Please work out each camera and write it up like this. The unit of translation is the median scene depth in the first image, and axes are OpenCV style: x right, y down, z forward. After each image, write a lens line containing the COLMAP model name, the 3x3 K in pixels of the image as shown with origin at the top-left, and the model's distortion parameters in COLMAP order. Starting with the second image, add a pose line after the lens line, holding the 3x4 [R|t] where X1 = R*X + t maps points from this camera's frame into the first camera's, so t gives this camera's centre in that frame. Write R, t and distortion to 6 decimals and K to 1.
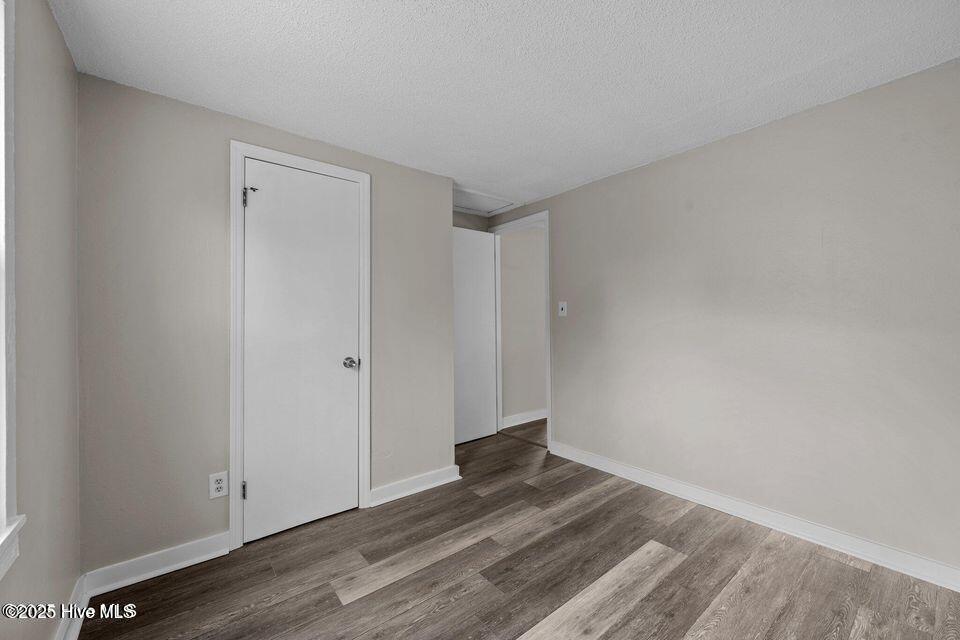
lens RADIAL K [[379.1, 0, 479.7], [0, 379.1, 319.1], [0, 0, 1]] dist [0.004343, 0.000536]
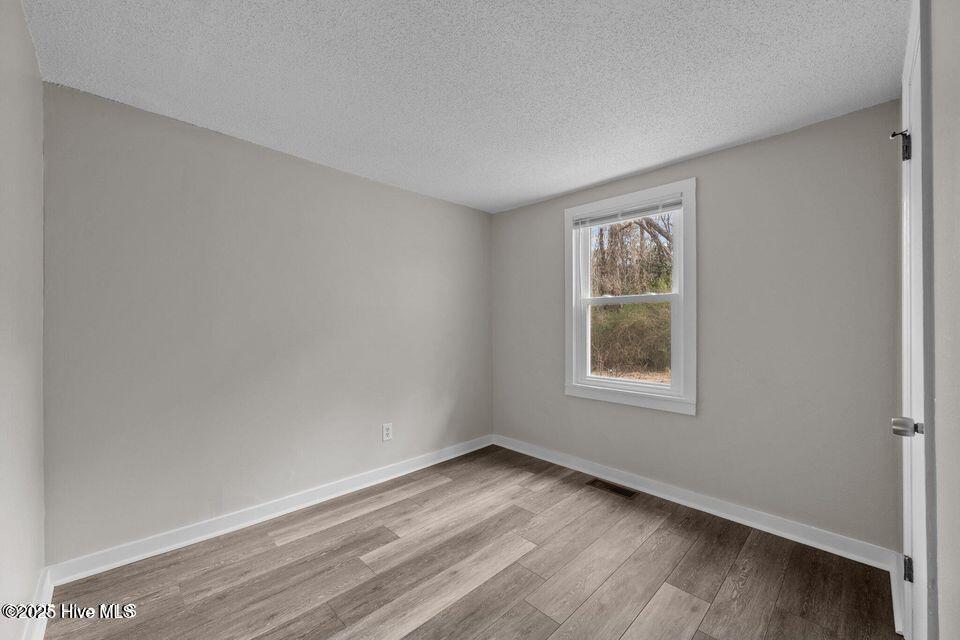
lens RADIAL K [[379.1, 0, 480.6], [0, 379.1, 320.2], [0, 0, 1]] dist [0.004343, 0.000536]
pose [[-0.994725, 0.011763, -0.101898, 0.281540], [0.012064, 0.999925, -0.002333, -0.014679], [0.101863, -0.003550, -0.994792, 2.043303]]
